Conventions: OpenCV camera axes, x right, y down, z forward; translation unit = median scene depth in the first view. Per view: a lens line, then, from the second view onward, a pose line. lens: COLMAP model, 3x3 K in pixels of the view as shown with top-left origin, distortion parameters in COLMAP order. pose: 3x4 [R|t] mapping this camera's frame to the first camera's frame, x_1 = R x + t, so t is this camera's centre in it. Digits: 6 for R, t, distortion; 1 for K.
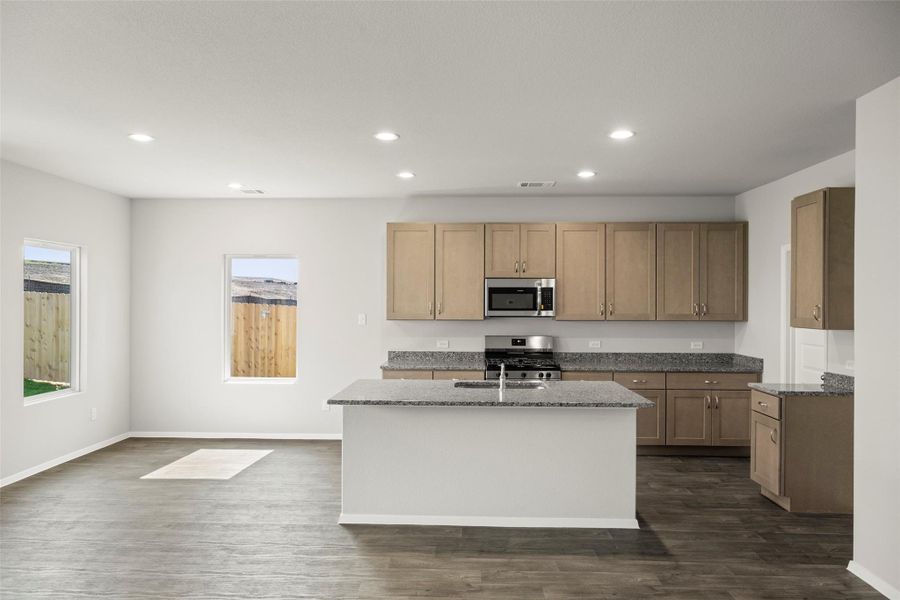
lens RADIAL K [[612.2, 0, 449.2], [0, 612.2, 299.7], [0, 0, 1]] dist [-0.003439, -0.002850]
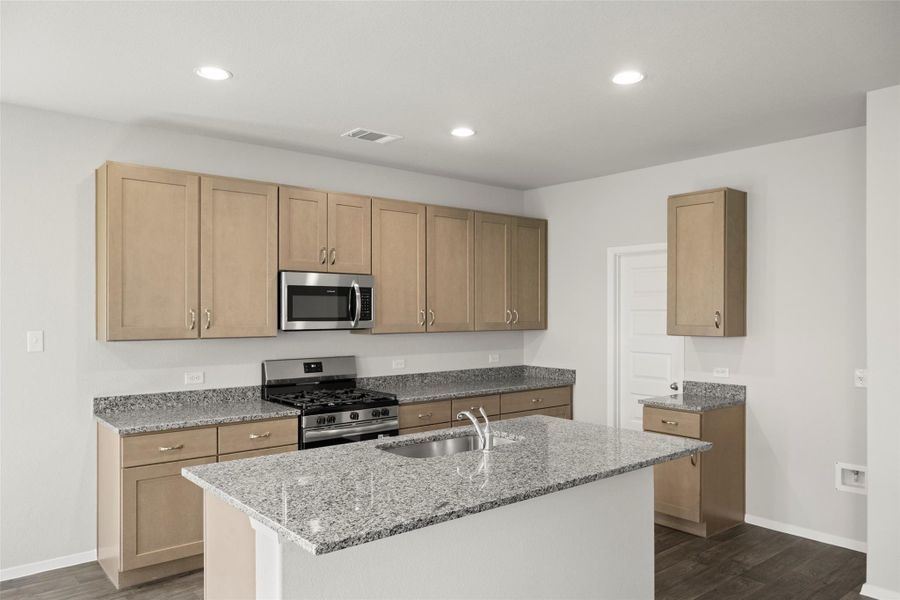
lens RADIAL K [[637.0, 0, 445.6], [0, 637.0, 311.8], [0, 0, 1]] dist [-0.005105, -0.008106]
pose [[0.744828, -0.002576, 0.667252, -0.258193], [-0.002199, 0.999978, 0.006315, 0.003244], [-0.667253, -0.006171, 0.744805, 0.390930]]
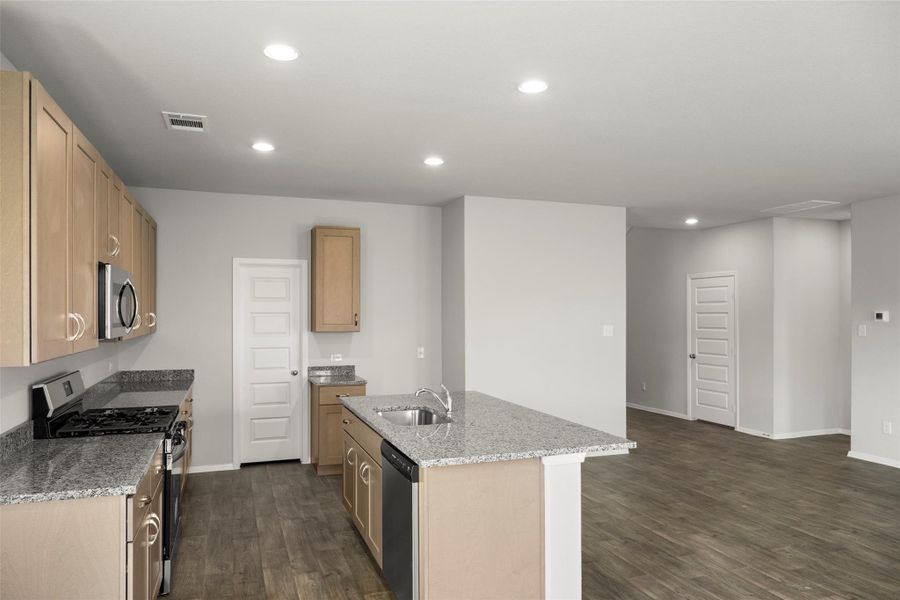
lens RADIAL K [[600.5, 0, 446.9], [0, 600.5, 317.9], [0, 0, 1]] dist [0.001966, 0.001050]
pose [[-0.374188, -0.010726, 0.927291, -0.491427], [-0.007917, 0.999934, 0.008371, 0.003751], [-0.927319, -0.004209, -0.374248, 0.927739]]
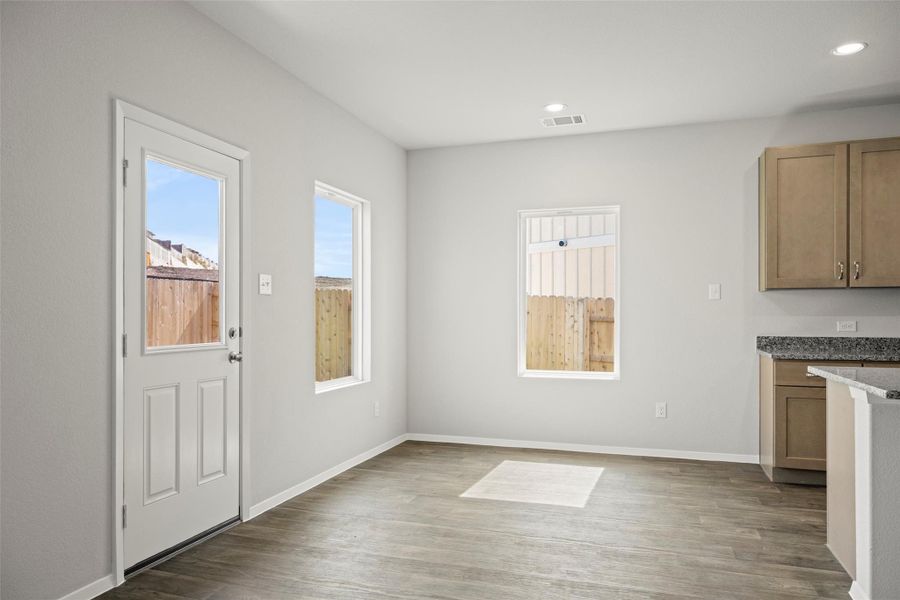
lens RADIAL K [[612.2, 0, 439.7], [0, 612.2, 317.7], [0, 0, 1]] dist [-0.003439, -0.002850]
pose [[0.955872, -0.004323, -0.293753, -0.254865], [0.006520, 0.999958, 0.006503, 0.059091], [0.293713, -0.008131, 0.955859, 0.240374]]
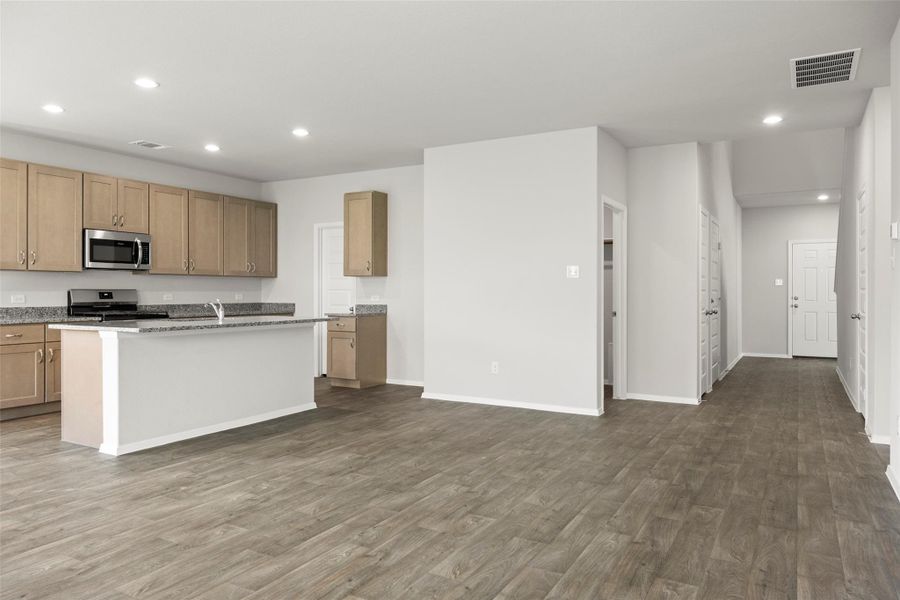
lens RADIAL K [[612.2, 0, 445.3], [0, 612.2, 291.8], [0, 0, 1]] dist [-0.003439, -0.002850]
pose [[0.460024, -0.001892, 0.887905, -0.543536], [-0.003787, 0.999984, 0.004093, 0.059428], [-0.887899, -0.005245, 0.460009, 0.042695]]
